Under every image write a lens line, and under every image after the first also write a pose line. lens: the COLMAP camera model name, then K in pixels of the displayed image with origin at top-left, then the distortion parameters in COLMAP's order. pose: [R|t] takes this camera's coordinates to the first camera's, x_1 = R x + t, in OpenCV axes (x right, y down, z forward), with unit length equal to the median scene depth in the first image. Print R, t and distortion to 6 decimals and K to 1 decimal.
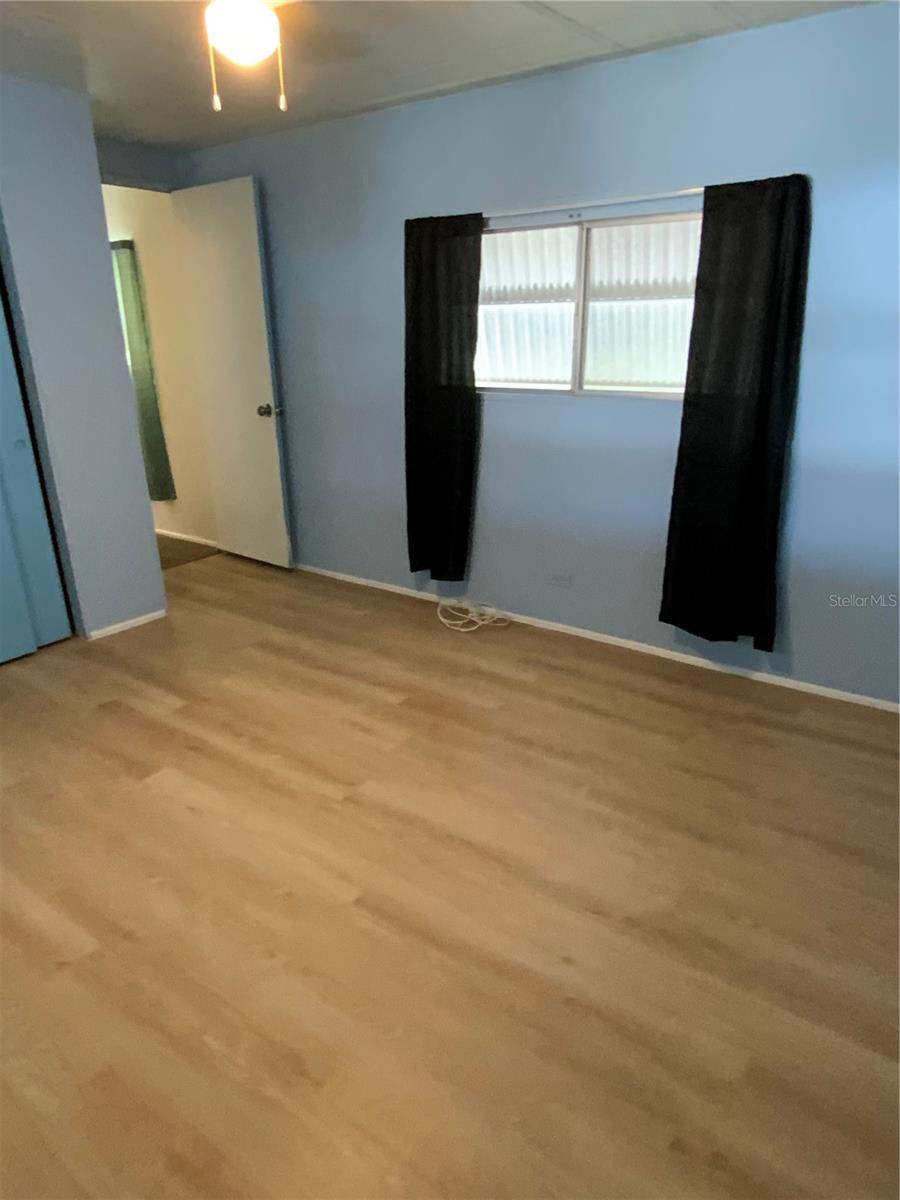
lens RADIAL K [[743.8, 0, 442.8], [0, 743.8, 604.7], [0, 0, 1]] dist [0.051711, -0.060071]
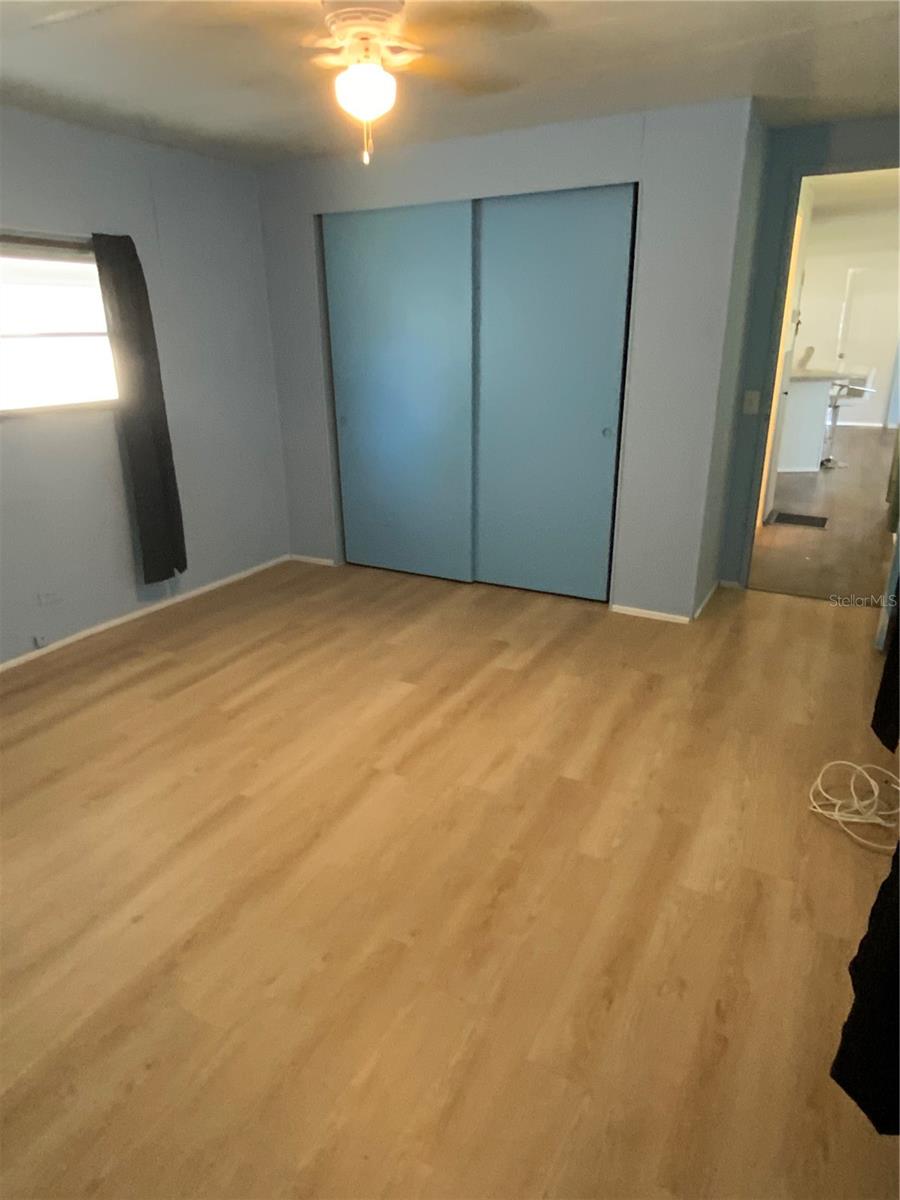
lens RADIAL K [[743.8, 0, 442.8], [0, 743.8, 604.7], [0, 0, 1]] dist [0.051711, -0.060071]
pose [[0.123388, 0.350179, -0.928521, 0.674782], [-0.338710, 0.894342, 0.292279, -0.256343], [0.932765, 0.278436, 0.228960, 0.648572]]
